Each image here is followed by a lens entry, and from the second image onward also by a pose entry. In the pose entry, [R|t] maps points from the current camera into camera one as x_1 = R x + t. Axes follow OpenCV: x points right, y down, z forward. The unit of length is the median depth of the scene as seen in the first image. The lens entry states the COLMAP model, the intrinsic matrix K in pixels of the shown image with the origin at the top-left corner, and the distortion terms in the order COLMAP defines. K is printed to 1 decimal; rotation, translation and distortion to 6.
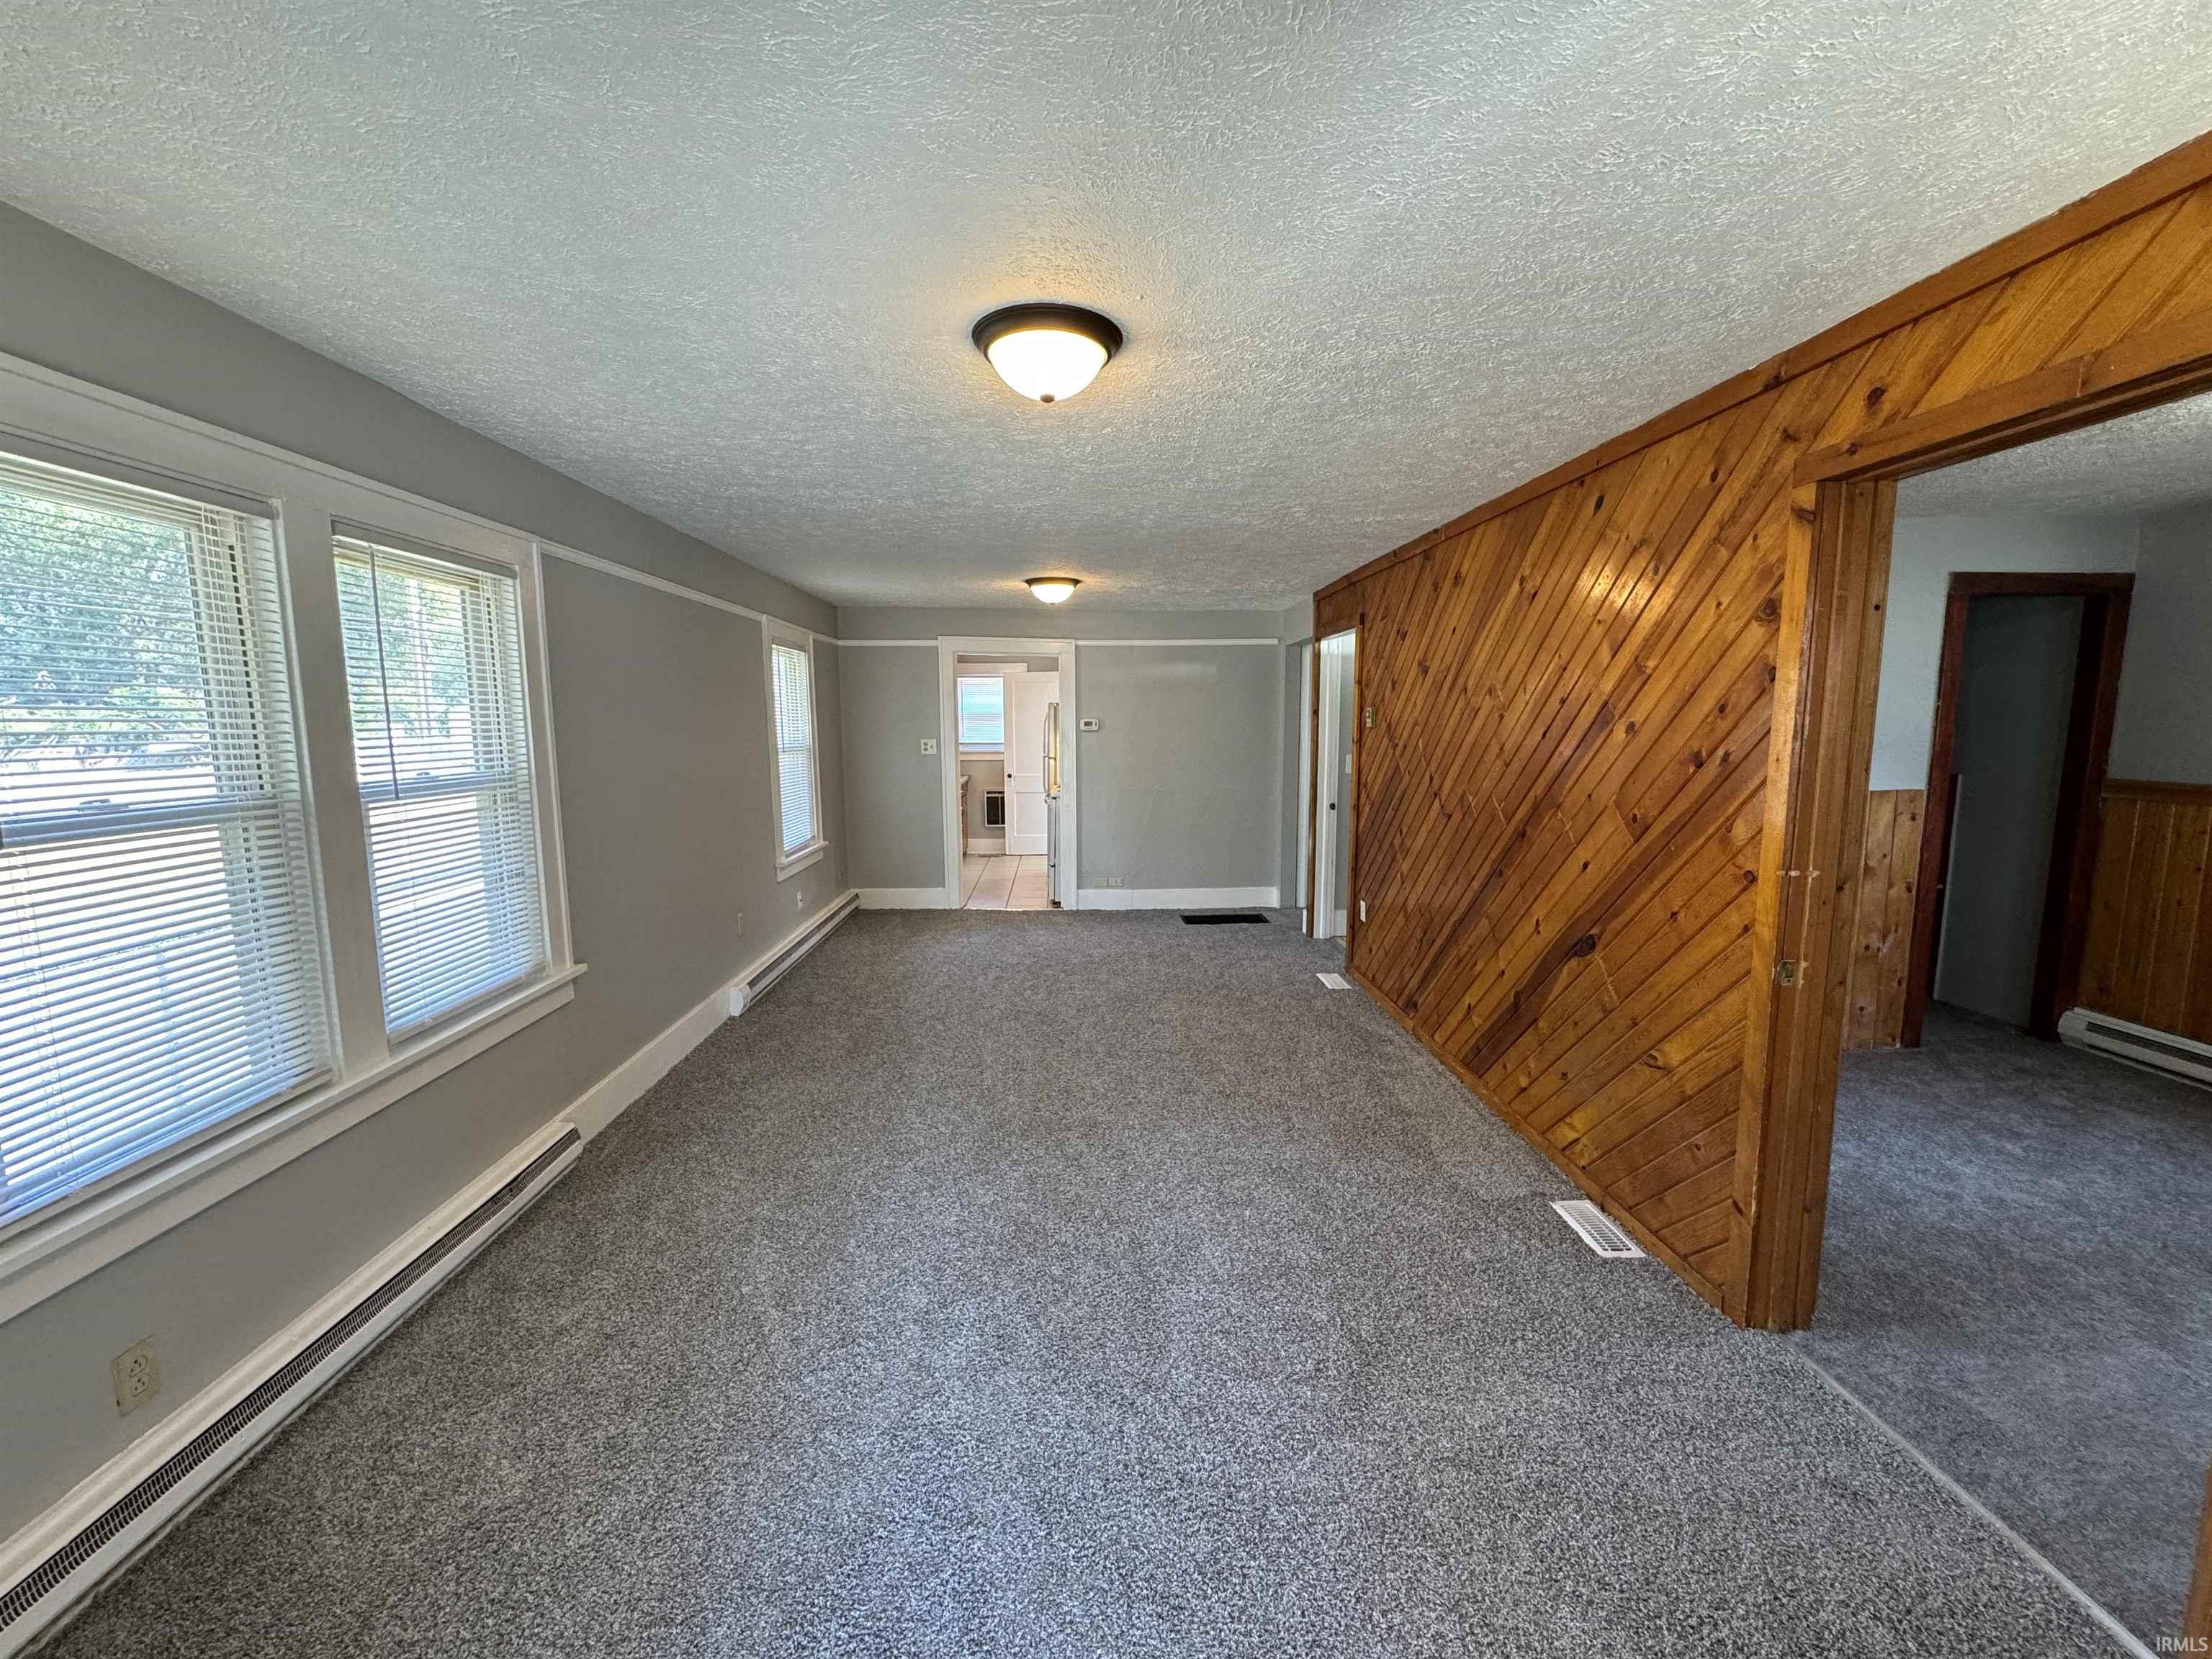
lens RADIAL K [[879.3, 0, 1118.9], [0, 879.3, 824.8], [0, 0, 1]] dist [-0.002488, 0.001046]
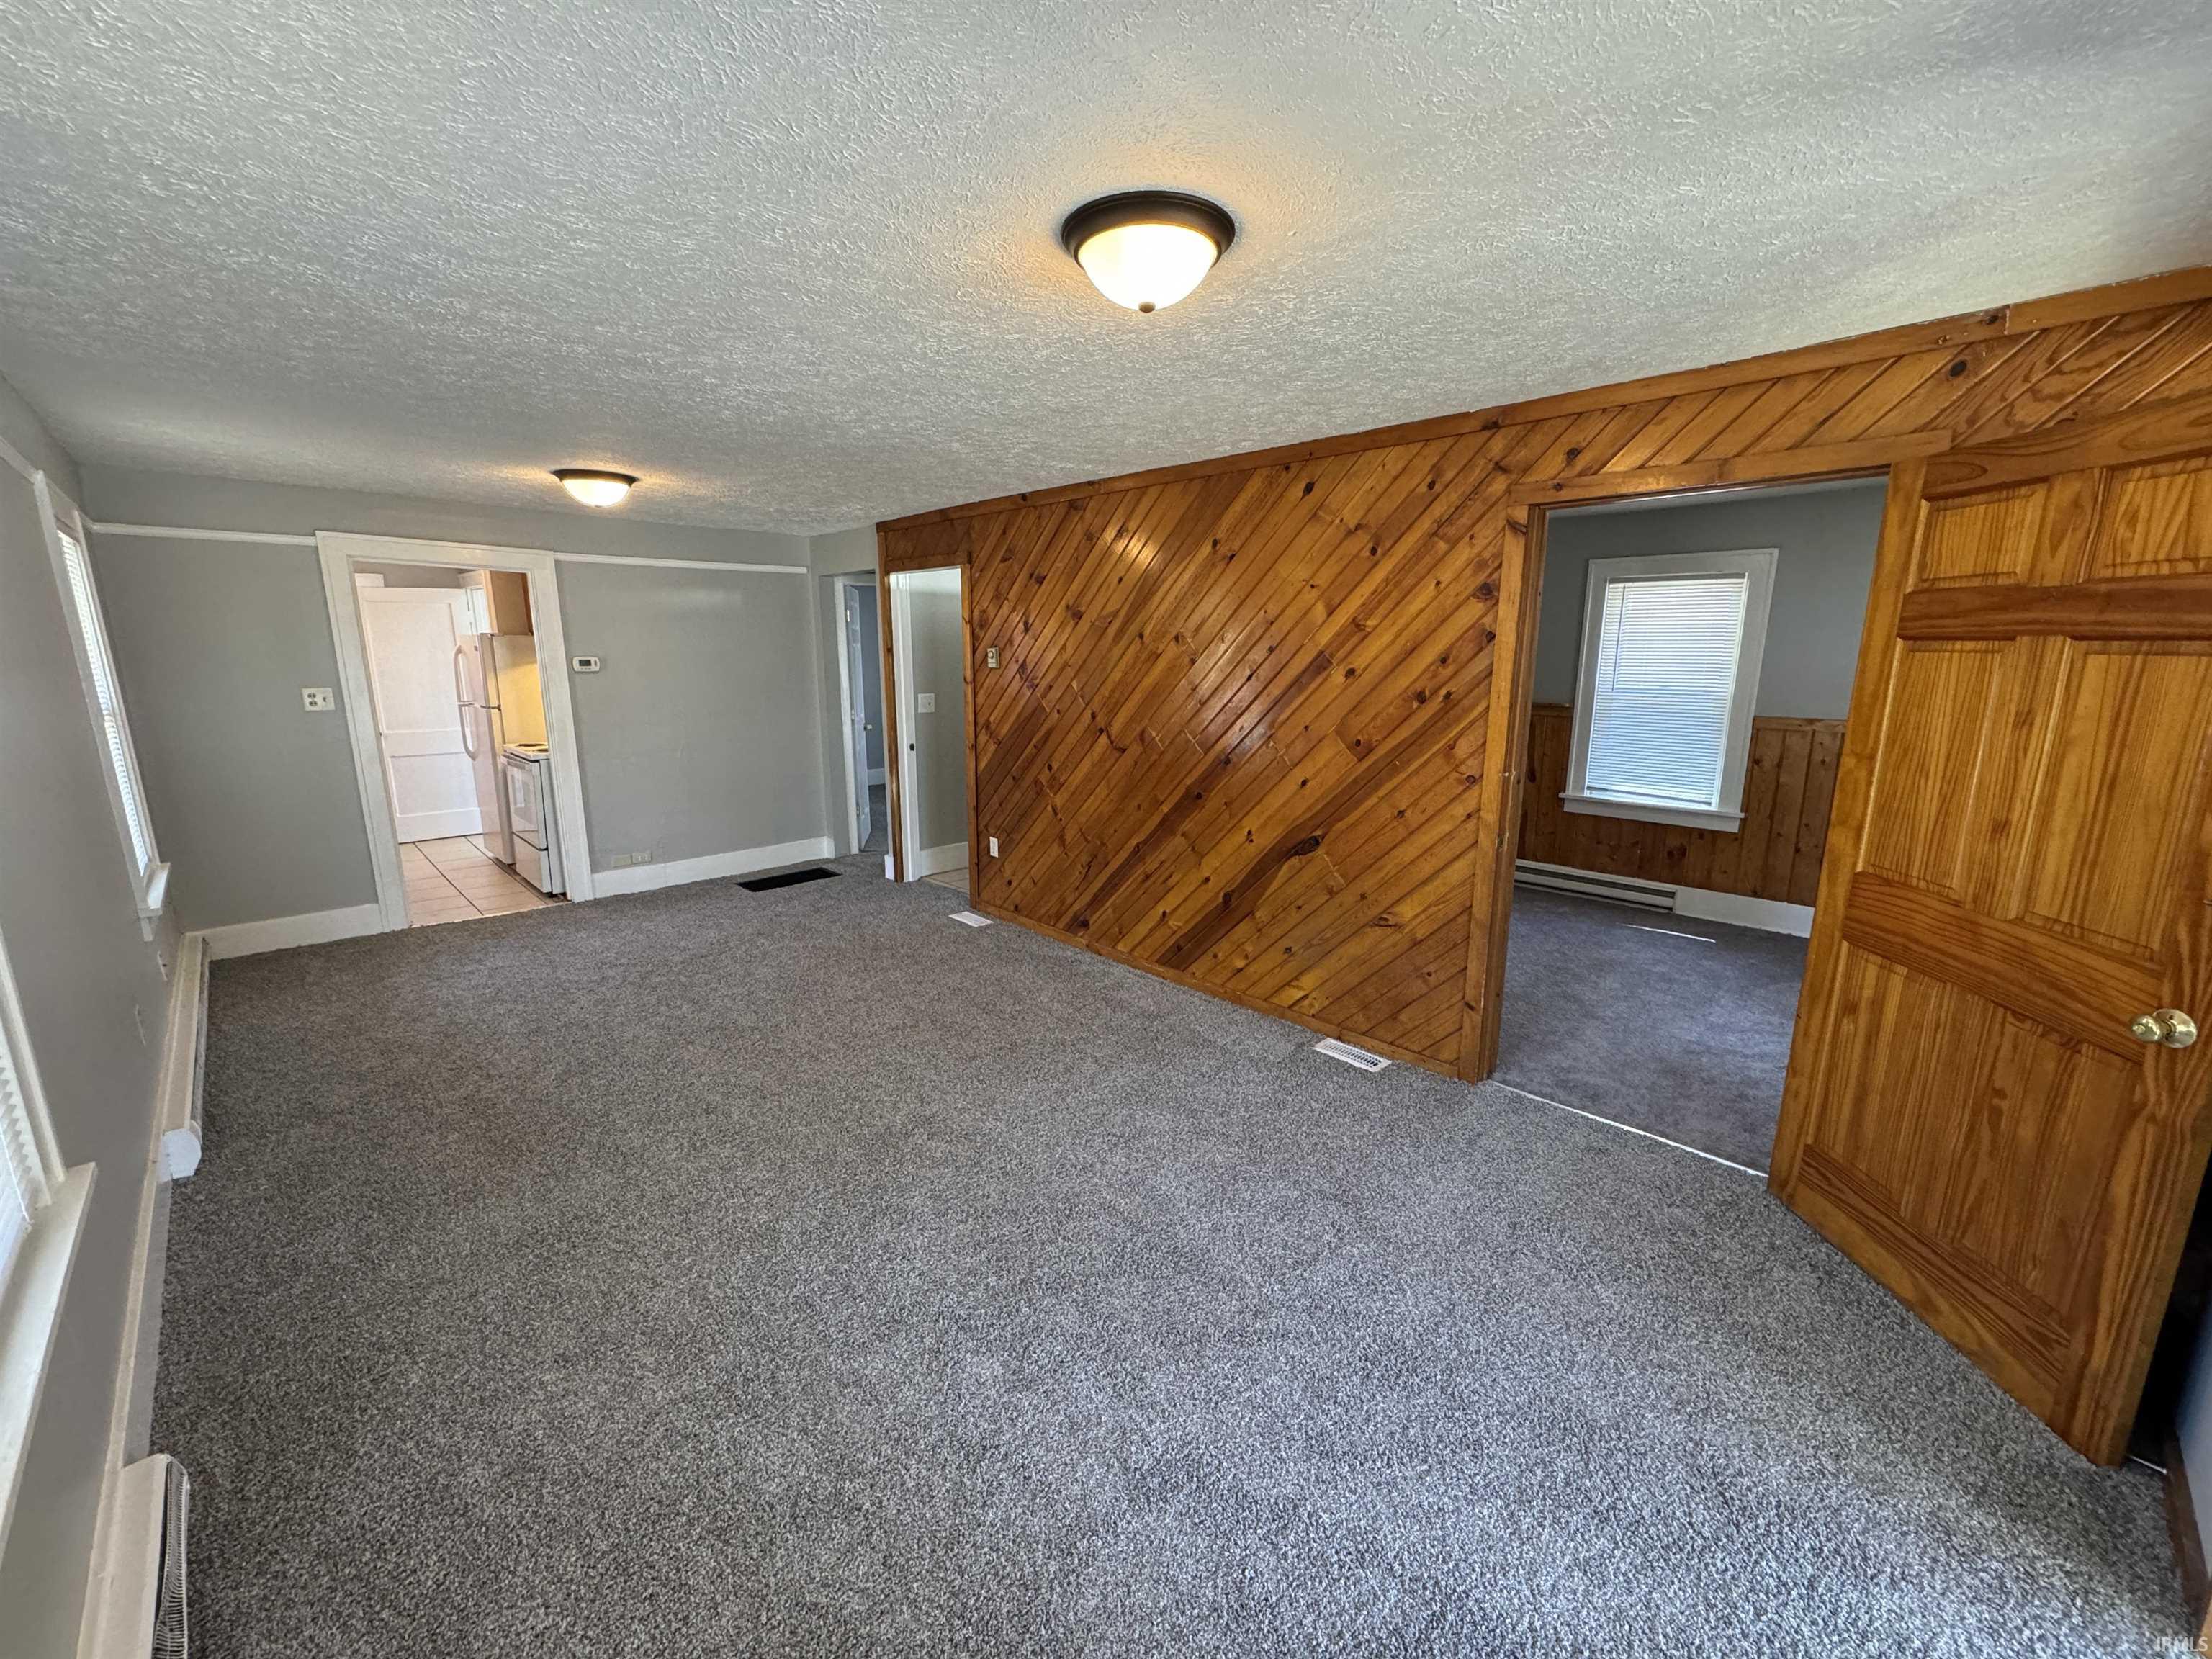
lens RADIAL K [[879.3, 0, 1086.1], [0, 879.3, 823.1], [0, 0, 1]] dist [-0.002488, 0.001046]
pose [[0.744746, -0.126155, 0.655316, -0.429818], [0.074521, 0.991549, 0.106192, -0.042751], [-0.663175, -0.030252, 0.747853, 0.211842]]
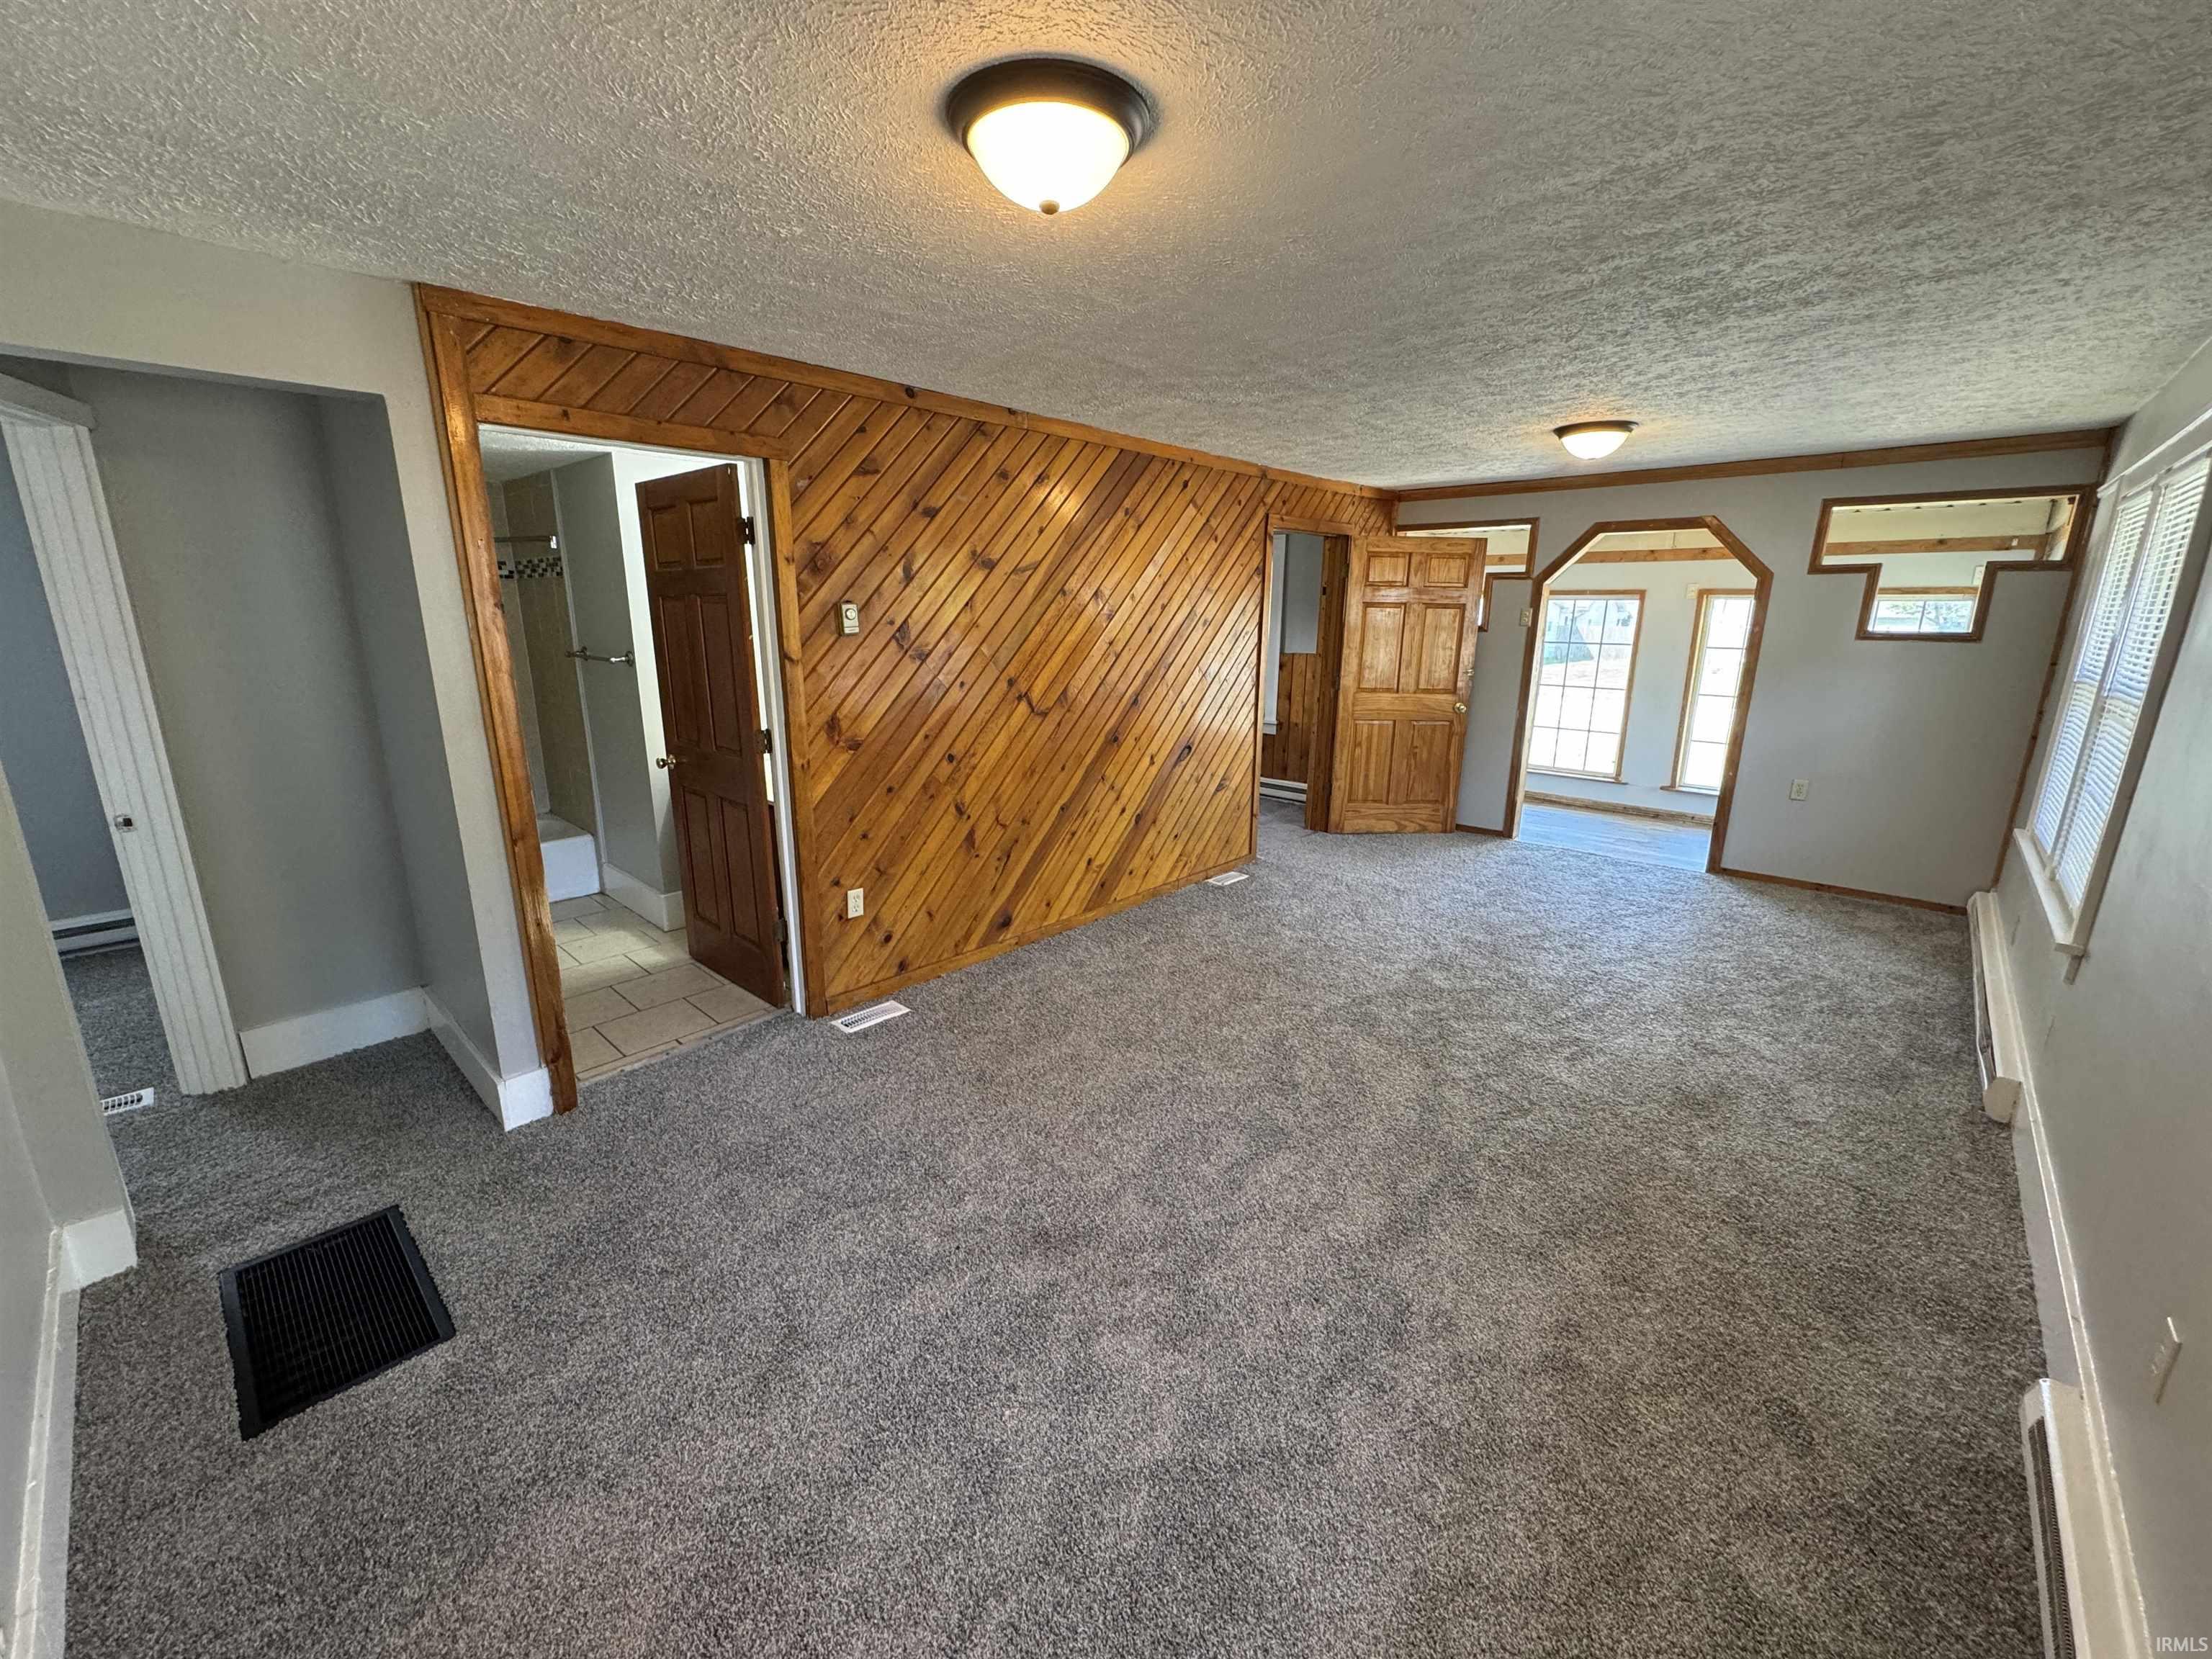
lens RADIAL K [[879.3, 0, 1104.3], [0, 879.3, 825.4], [0, 0, 1]] dist [-0.002488, 0.001046]
pose [[-0.712775, -0.166783, 0.681275, -0.445668], [0.082428, 0.944668, 0.317503, -0.227993], [-0.696532, 0.282464, -0.659588, 1.810150]]
